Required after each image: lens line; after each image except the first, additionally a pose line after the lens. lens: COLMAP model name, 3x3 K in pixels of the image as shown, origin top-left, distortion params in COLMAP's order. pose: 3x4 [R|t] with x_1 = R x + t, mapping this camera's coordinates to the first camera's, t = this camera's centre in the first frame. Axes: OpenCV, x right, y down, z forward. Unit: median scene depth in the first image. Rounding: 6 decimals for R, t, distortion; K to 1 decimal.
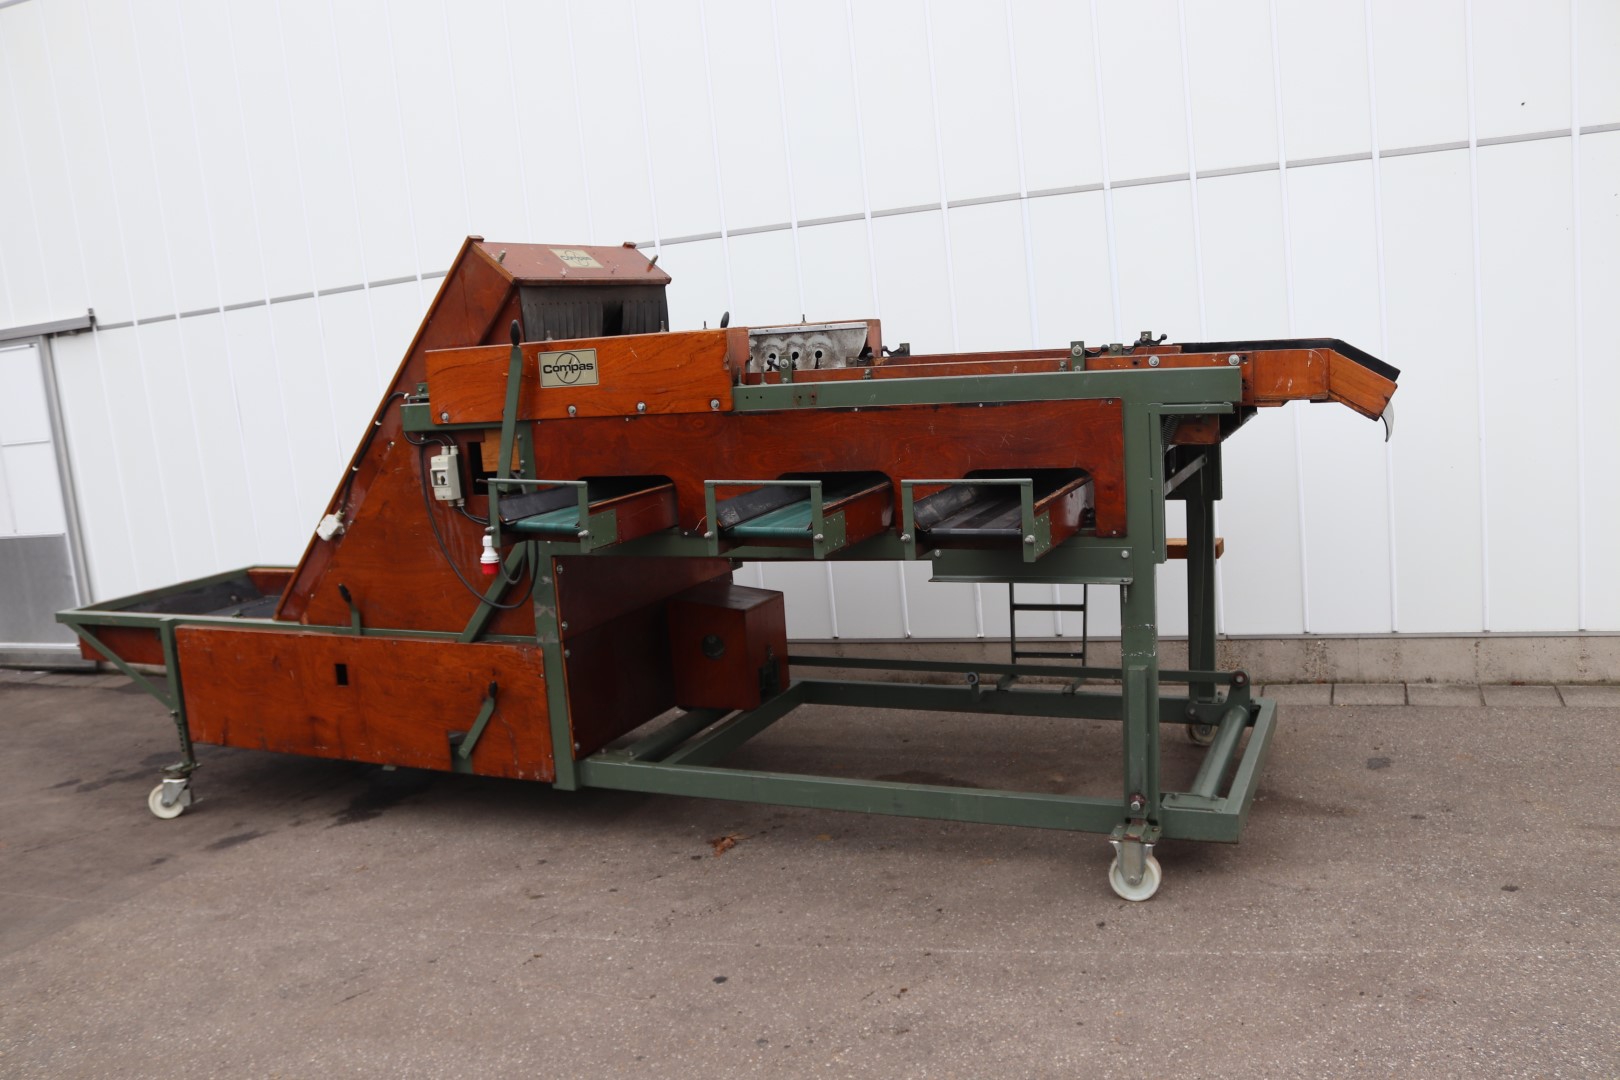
lens RADIAL K [[1362.2, 0, 819.7], [0, 1362.2, 542.9], [0, 0, 1]] dist [-0.160032, 0.148441]
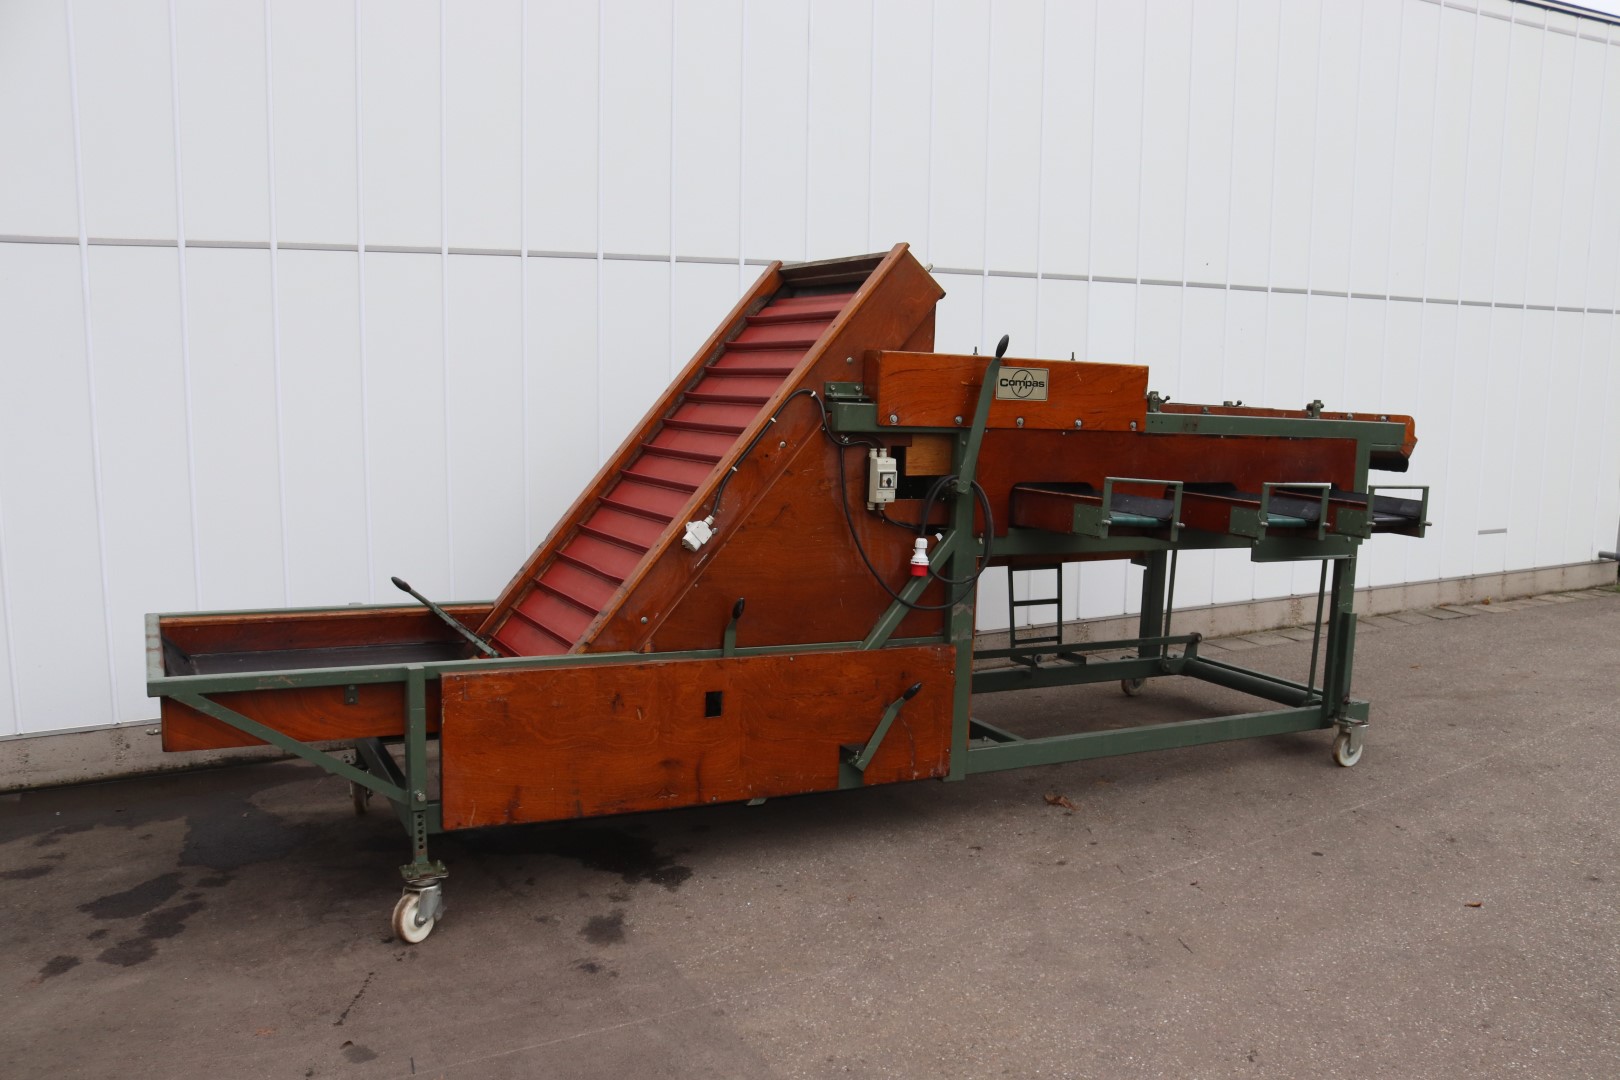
lens RADIAL K [[1362.2, 0, 819.7], [0, 1362.2, 542.9], [0, 0, 1]] dist [-0.160032, 0.148441]
pose [[0.626978, -0.004550, 0.779023, -1.089332], [0.047188, 0.998369, -0.032147, 0.027270], [-0.777606, 0.056916, 0.626170, 0.415991]]
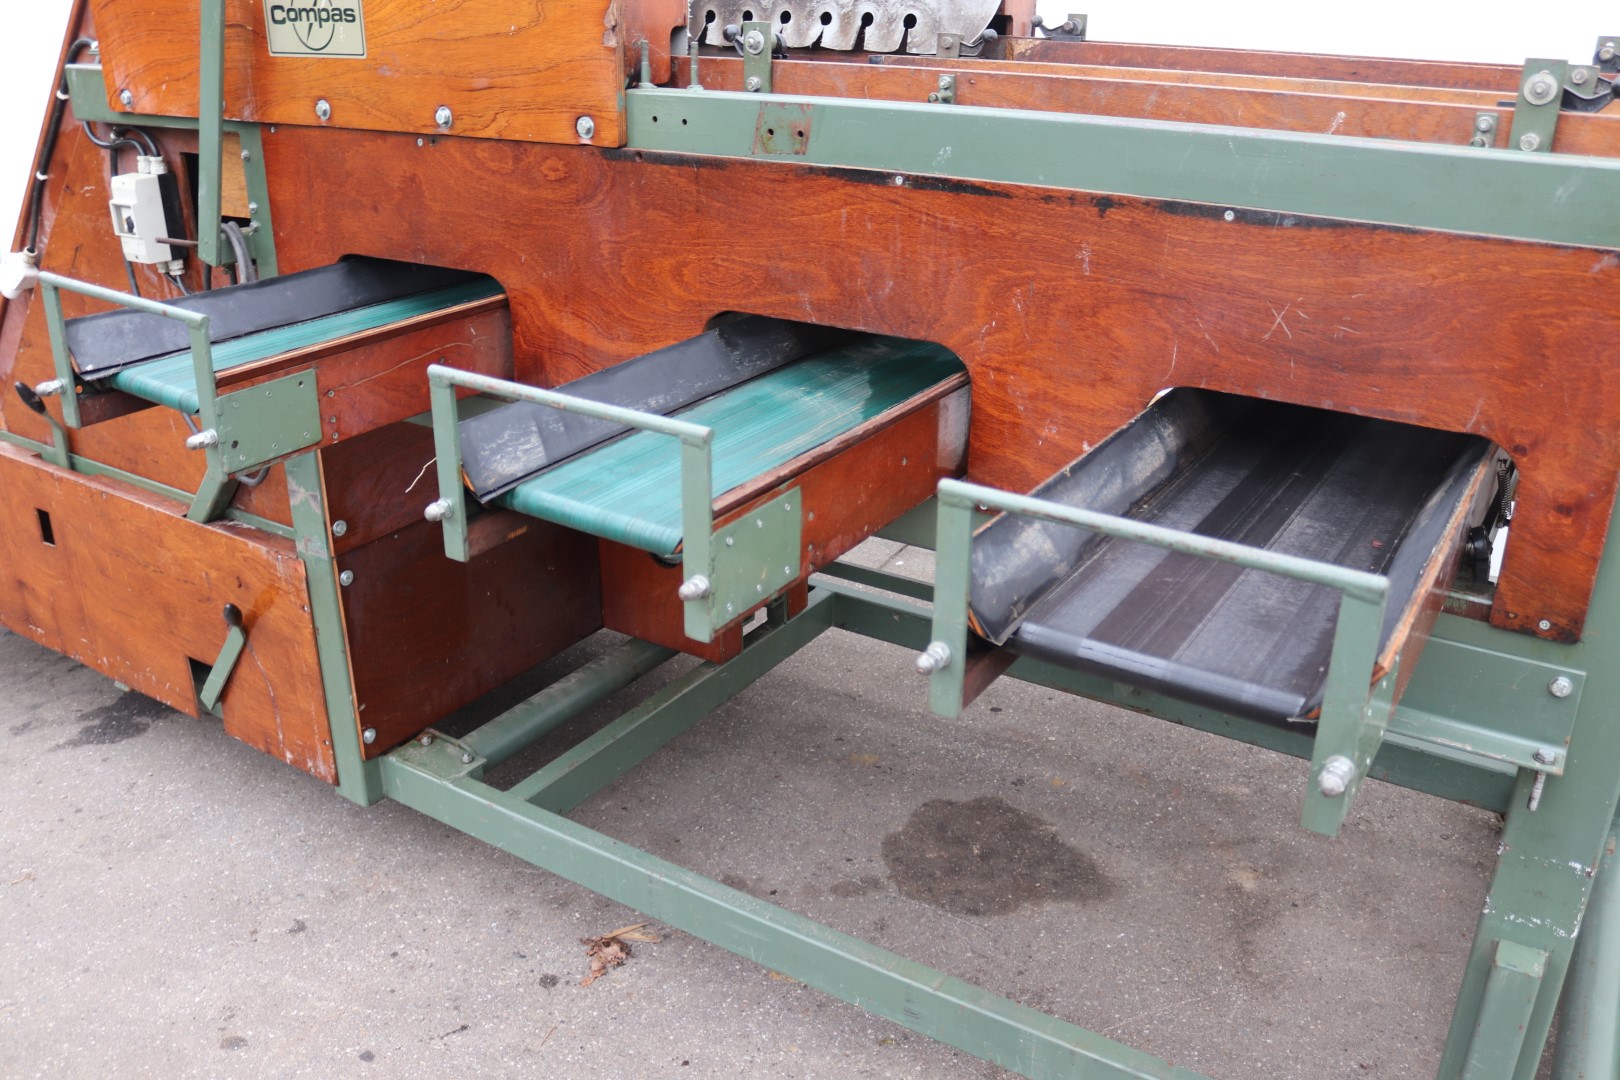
lens RADIAL K [[1362.2, 0, 819.7], [0, 1362.2, 542.9], [0, 0, 1]] dist [-0.160032, 0.148441]
pose [[0.986452, 0.125275, -0.105920, 0.050060], [-0.095832, 0.964075, 0.247741, -0.078923], [0.133151, -0.234234, 0.963019, 0.520214]]
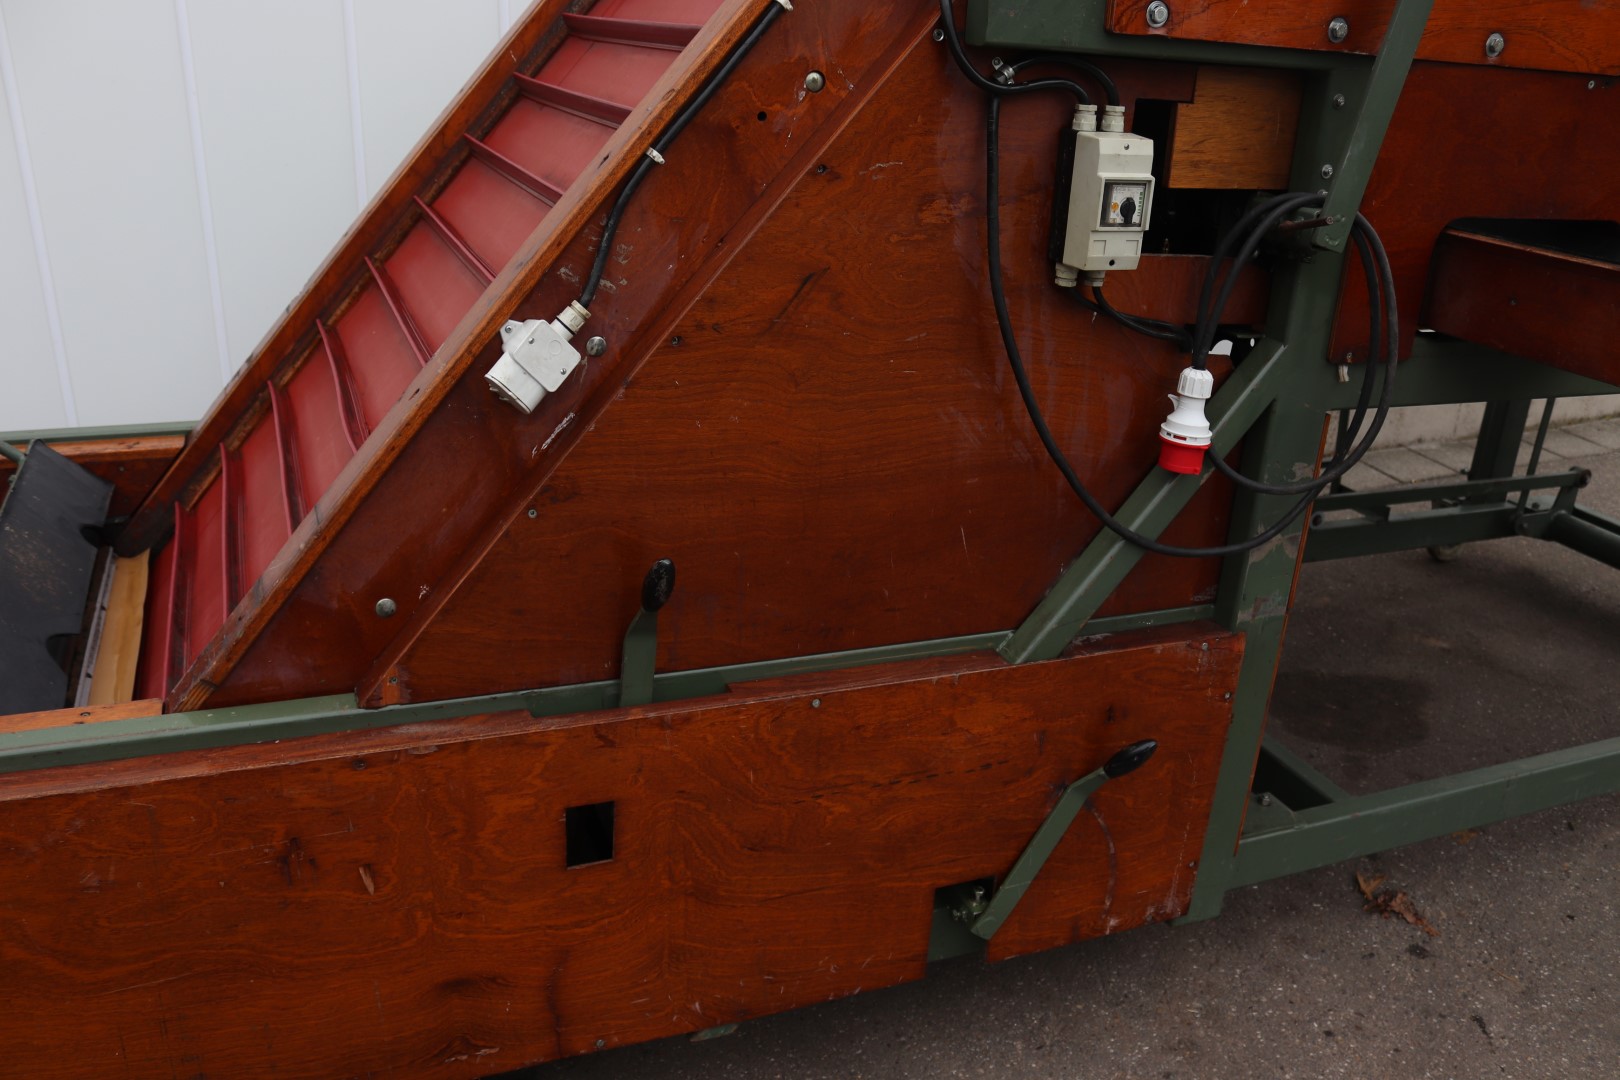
lens RADIAL K [[1362.2, 0, 819.7], [0, 1362.2, 542.9], [0, 0, 1]] dist [-0.160032, 0.148441]
pose [[0.685156, -0.167906, 0.708780, -0.577993], [0.008776, 0.974901, 0.222465, -0.041085], [-0.728343, -0.146203, 0.669433, 0.822142]]
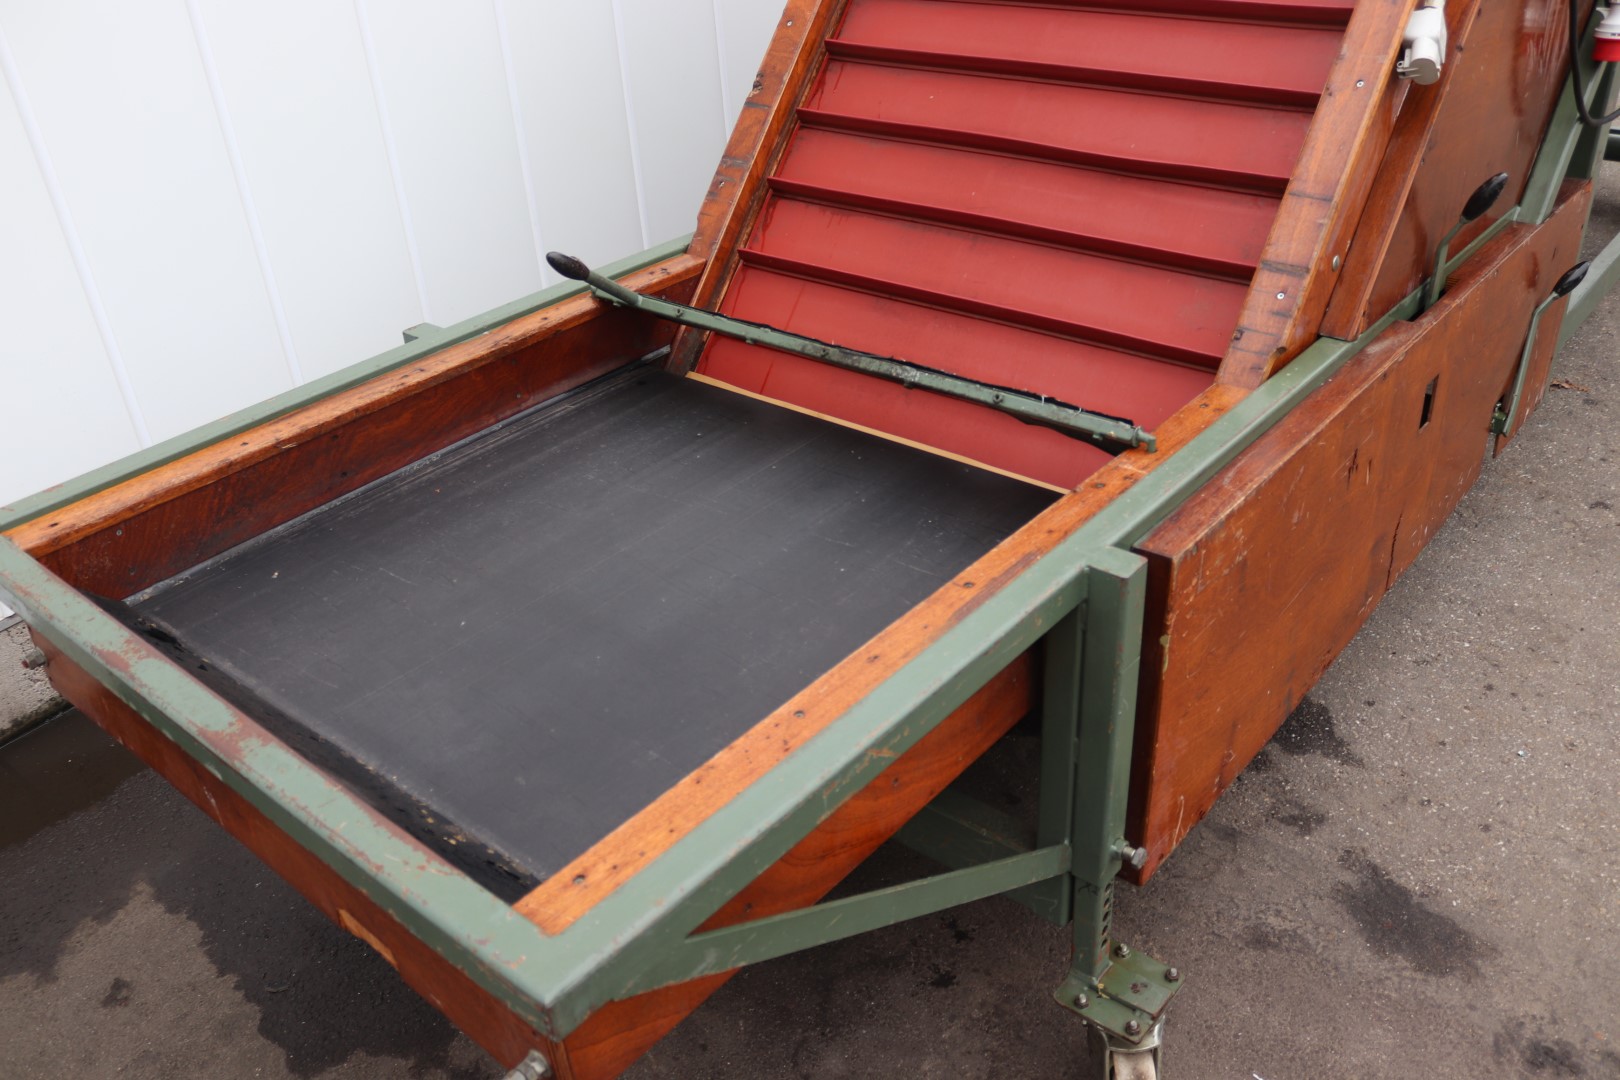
lens RADIAL K [[1362.2, 0, 819.7], [0, 1362.2, 542.9], [0, 0, 1]] dist [-0.160032, 0.148441]
pose [[0.284292, -0.443835, 0.849817, -0.851311], [0.181285, 0.895287, 0.406937, -0.072457], [-0.941443, 0.038370, 0.334983, 1.129048]]
